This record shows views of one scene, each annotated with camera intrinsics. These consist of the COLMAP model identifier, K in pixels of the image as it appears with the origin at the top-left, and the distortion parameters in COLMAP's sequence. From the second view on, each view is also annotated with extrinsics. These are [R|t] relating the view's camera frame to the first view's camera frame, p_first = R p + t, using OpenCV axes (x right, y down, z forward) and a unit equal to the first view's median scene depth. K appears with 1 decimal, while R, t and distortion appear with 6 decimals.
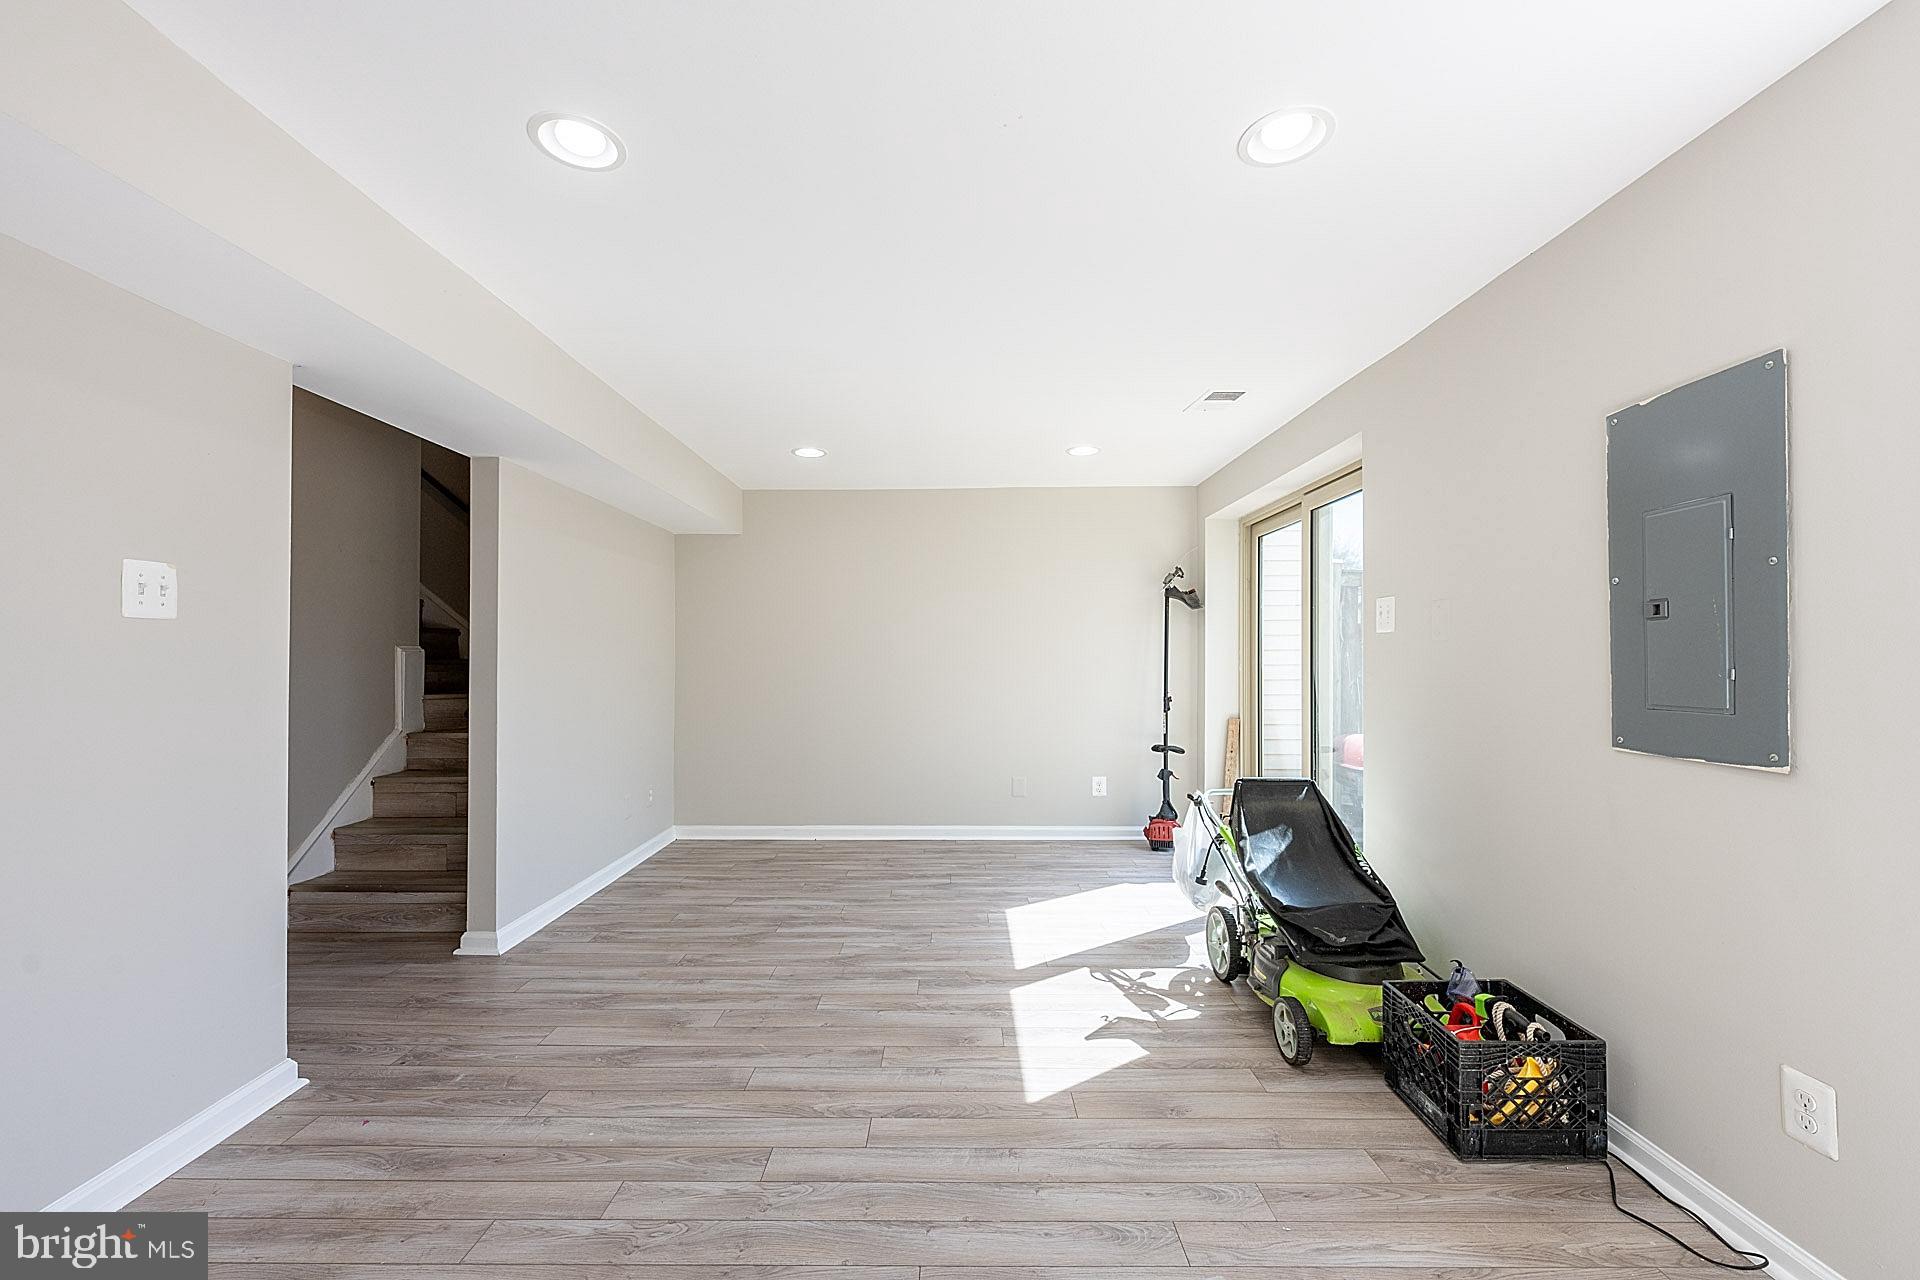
lens RADIAL K [[762.1, 0, 953.5], [0, 762.1, 637.3], [0, 0, 1]] dist [-0.001584, 0.000151]
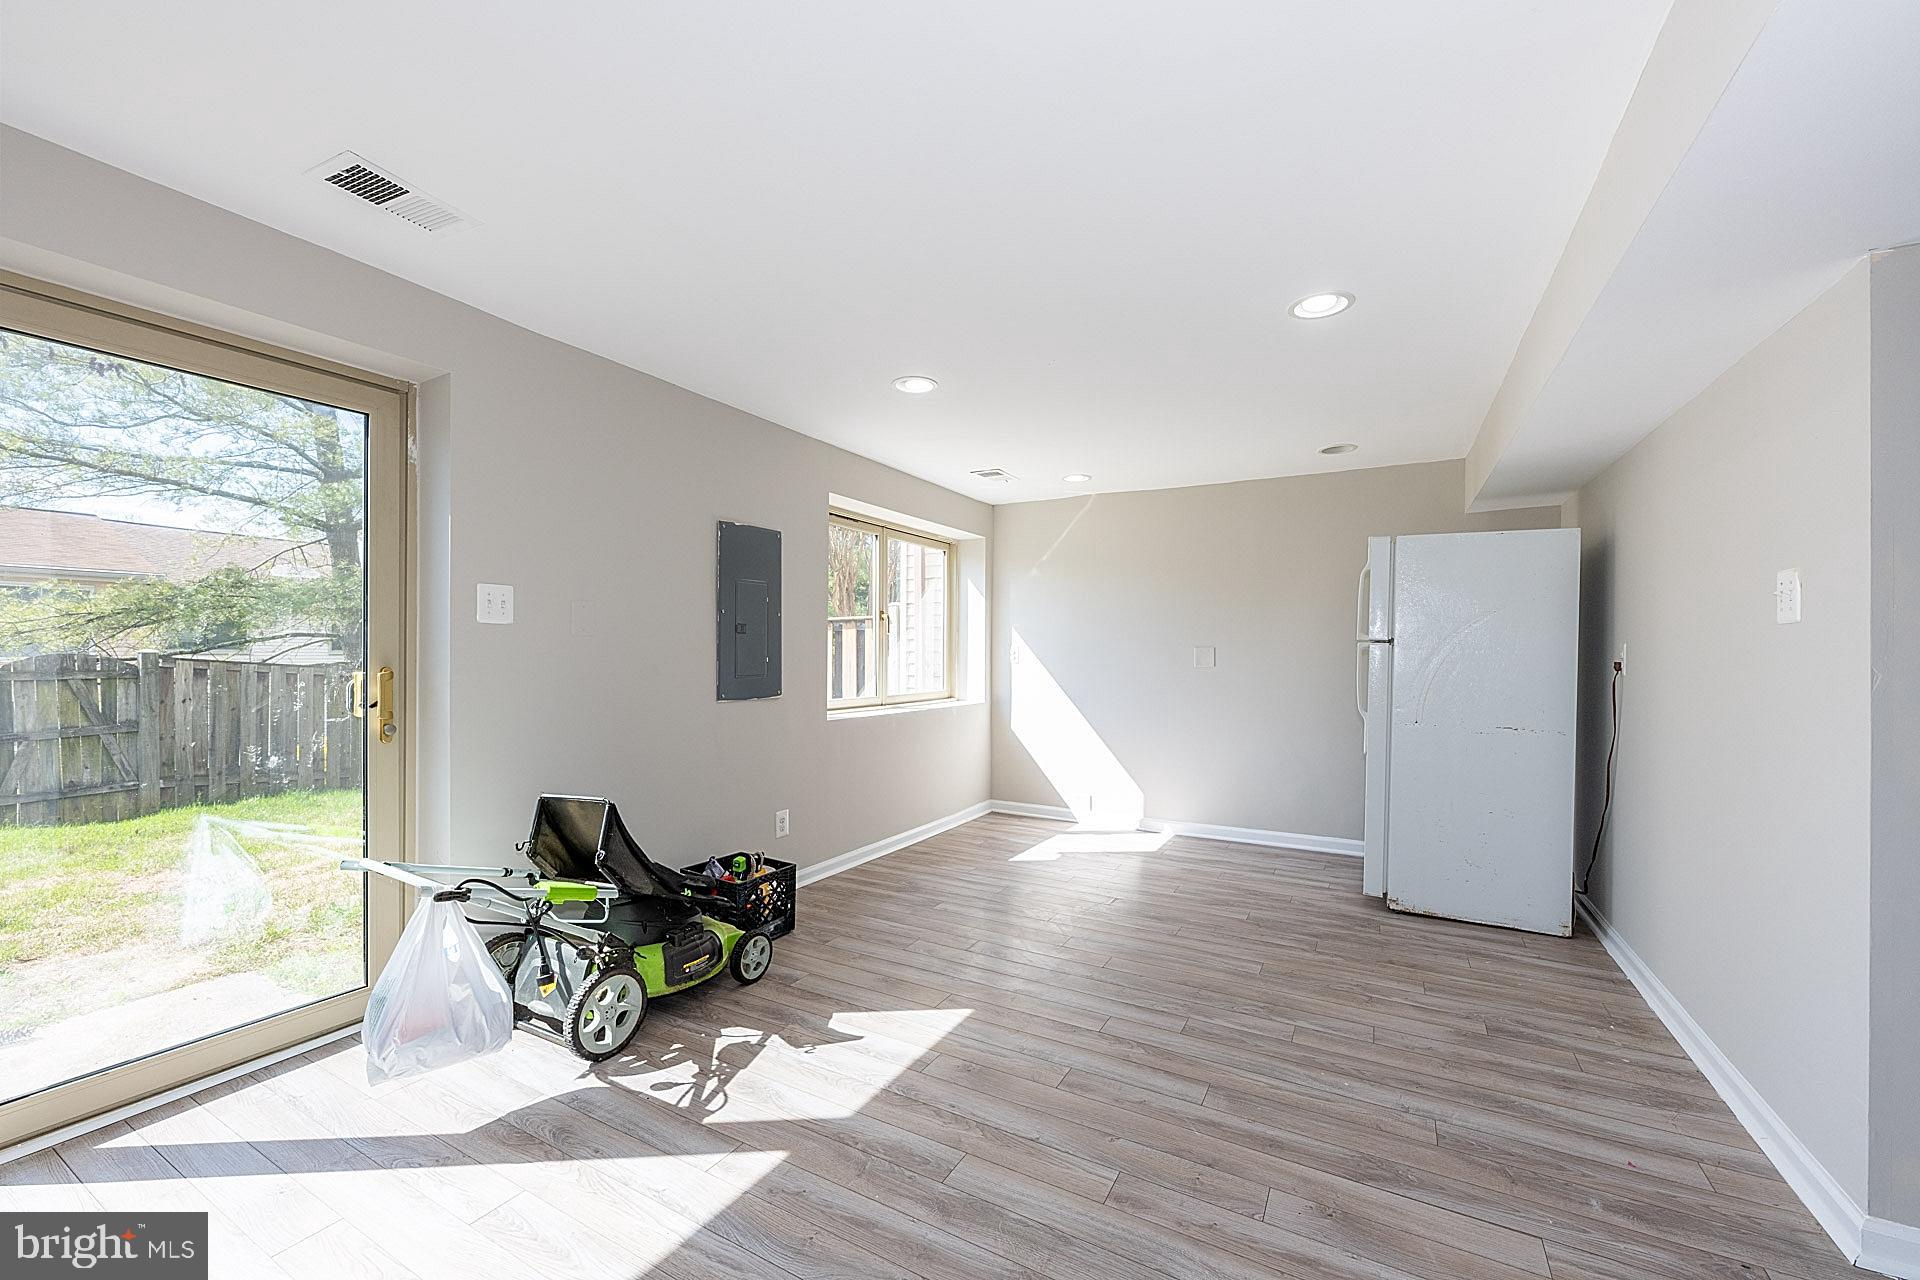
lens RADIAL K [[762.1, 0, 954.3], [0, 762.1, 652.2], [0, 0, 1]] dist [-0.001584, 0.000151]
pose [[-0.873254, -0.003569, 0.487253, -0.448084], [-0.017555, 0.999554, -0.024141, 0.050490], [-0.486949, -0.029635, -0.872927, 1.975326]]
